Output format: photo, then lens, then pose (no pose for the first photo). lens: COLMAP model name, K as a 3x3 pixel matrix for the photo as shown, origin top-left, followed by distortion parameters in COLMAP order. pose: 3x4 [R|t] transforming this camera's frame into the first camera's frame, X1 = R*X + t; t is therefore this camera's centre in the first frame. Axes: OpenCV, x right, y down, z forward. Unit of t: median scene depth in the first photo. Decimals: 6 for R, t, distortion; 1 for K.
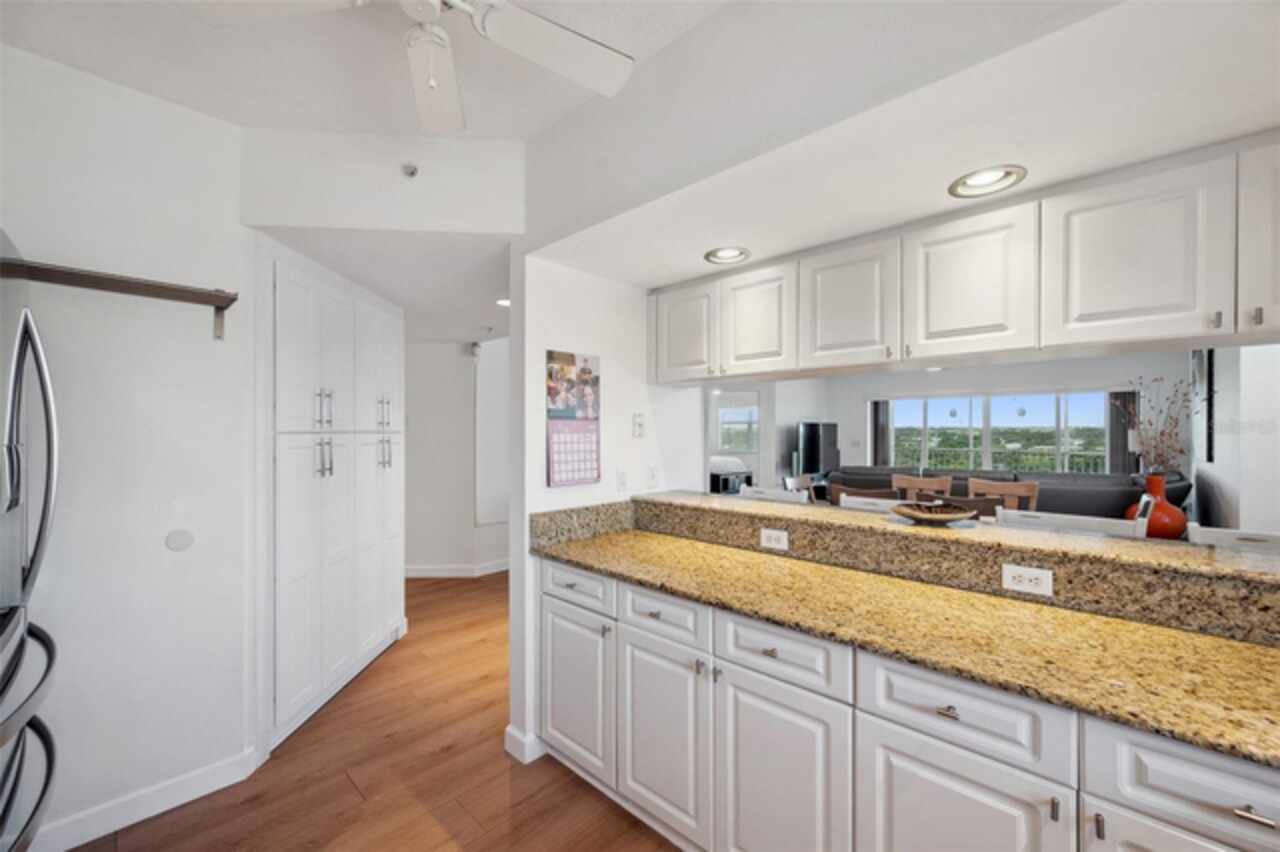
lens RADIAL K [[508.6, 0, 642.6], [0, 508.6, 428.9], [0, 0, 1]] dist [-0.000718, 0.000038]
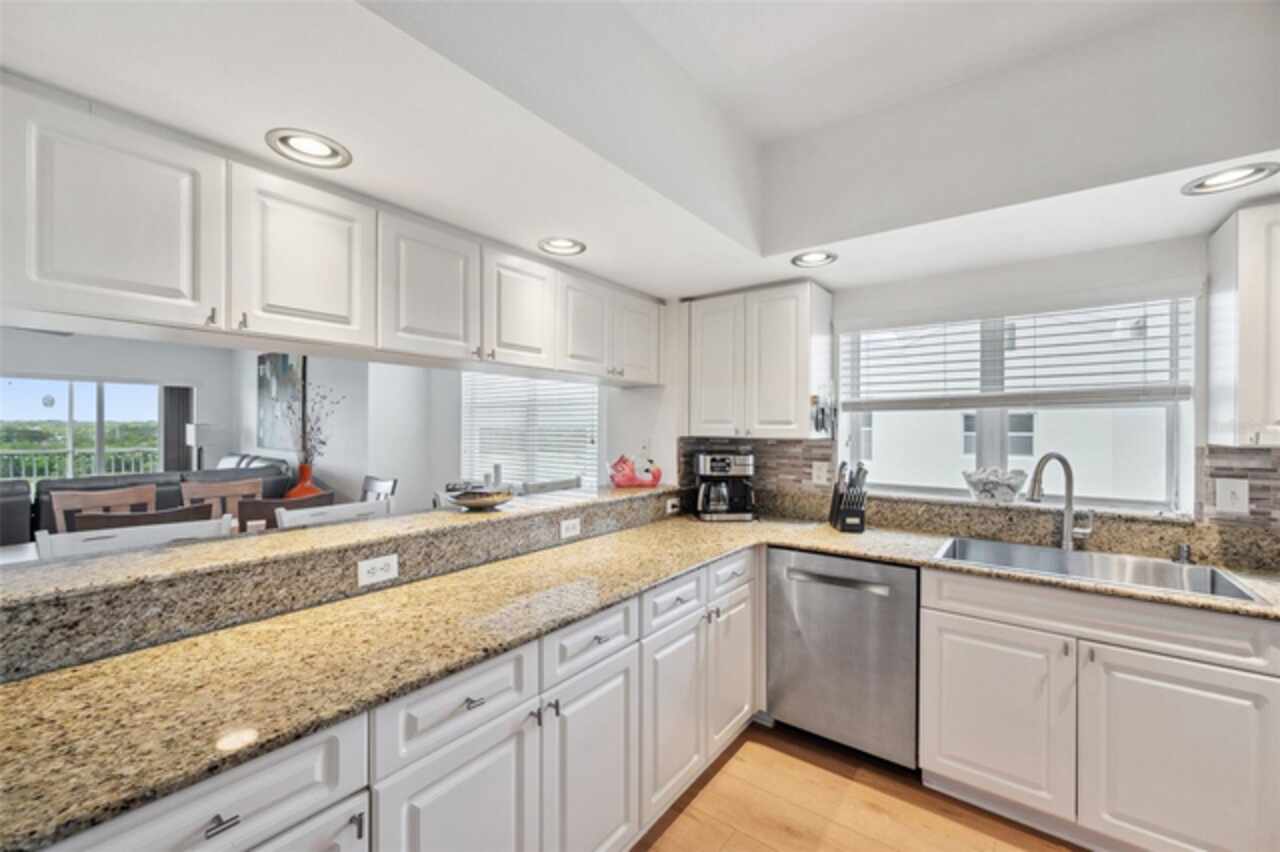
lens RADIAL K [[508.6, 0, 642.6], [0, 508.6, 428.9], [0, 0, 1]] dist [-0.000718, 0.000038]
pose [[-0.103382, -0.003127, 0.994637, -0.544645], [-0.007330, 0.999970, 0.002382, 0.002366], [-0.994615, -0.007044, -0.103401, 0.700962]]
